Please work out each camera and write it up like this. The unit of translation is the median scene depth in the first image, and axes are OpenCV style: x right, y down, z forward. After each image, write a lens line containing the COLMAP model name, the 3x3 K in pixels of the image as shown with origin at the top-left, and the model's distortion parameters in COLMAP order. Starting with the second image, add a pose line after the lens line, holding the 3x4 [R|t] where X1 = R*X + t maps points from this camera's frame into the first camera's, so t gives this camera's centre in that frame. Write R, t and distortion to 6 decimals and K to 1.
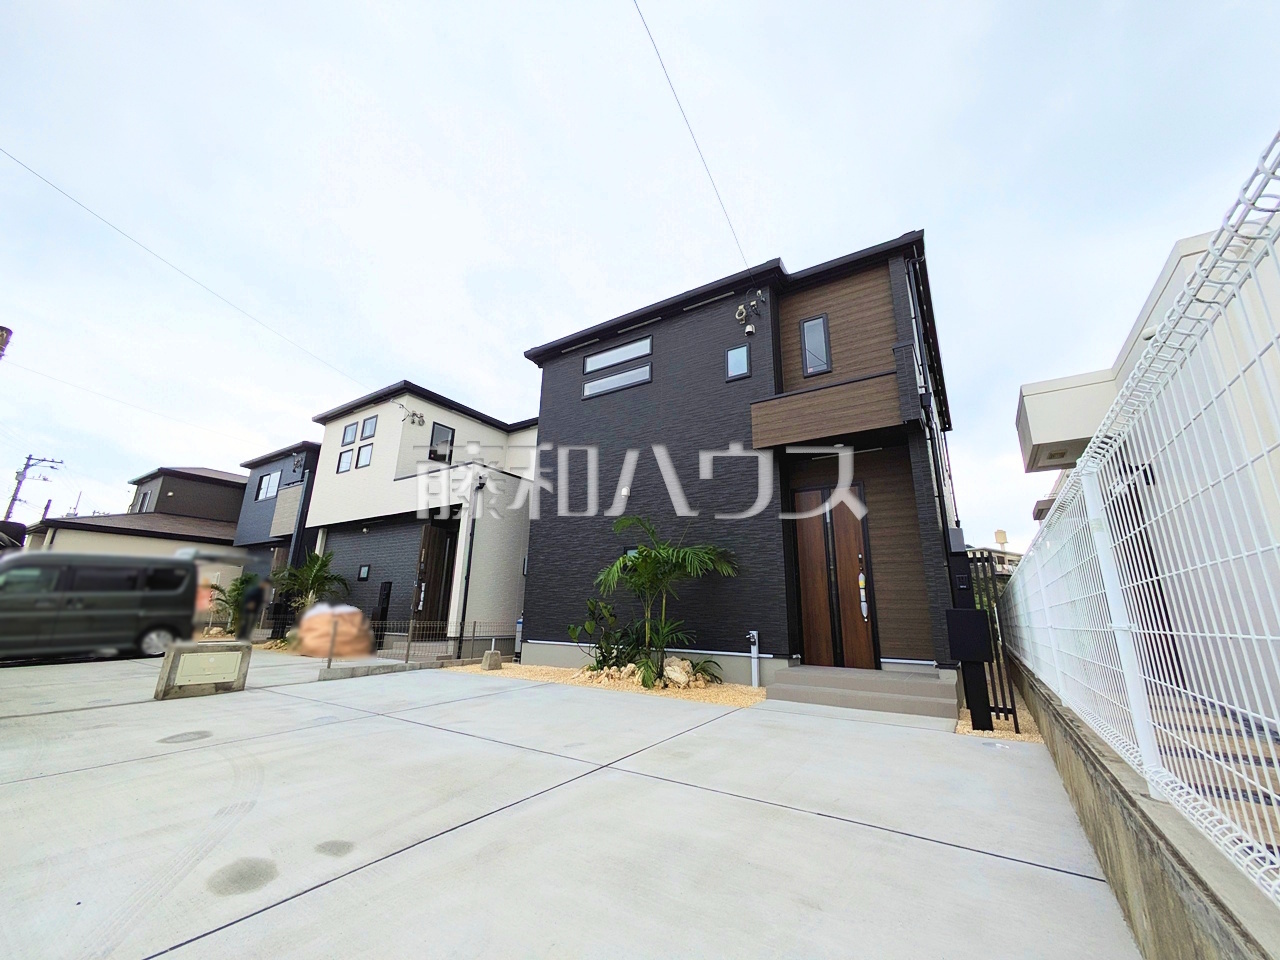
lens RADIAL K [[507.4, 0, 643.1], [0, 507.4, 474.3], [0, 0, 1]] dist [0.000168, 0.000258]
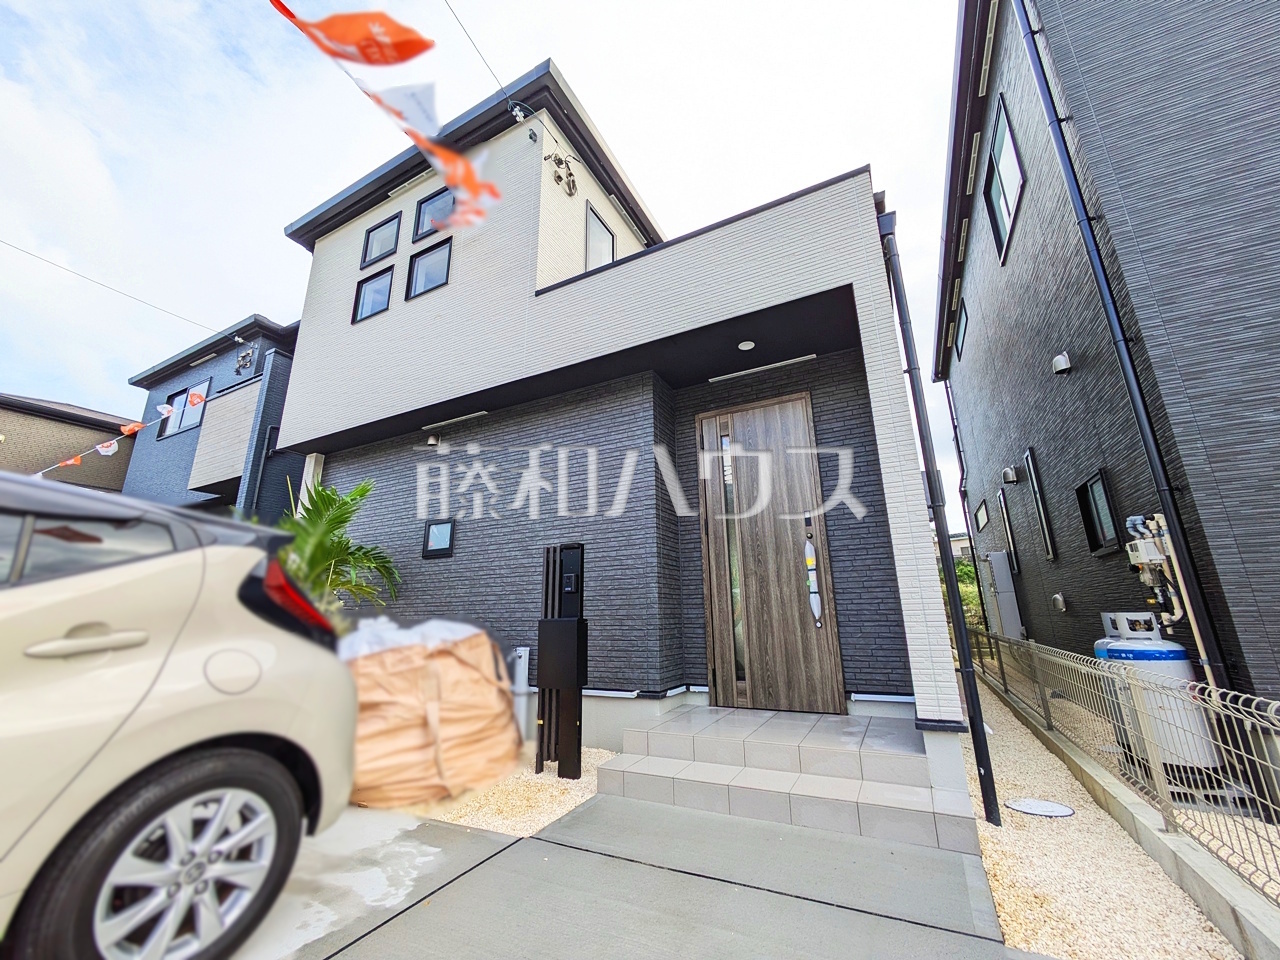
lens RADIAL K [[507.4, 0, 636.9], [0, 507.4, 483.5], [0, 0, 1]] dist [0.000168, 0.000258]
pose [[0.995580, -0.005010, 0.093784, -0.392155], [0.005881, 0.999942, -0.009003, 0.141113], [-0.093733, 0.009515, 0.995552, 0.528499]]
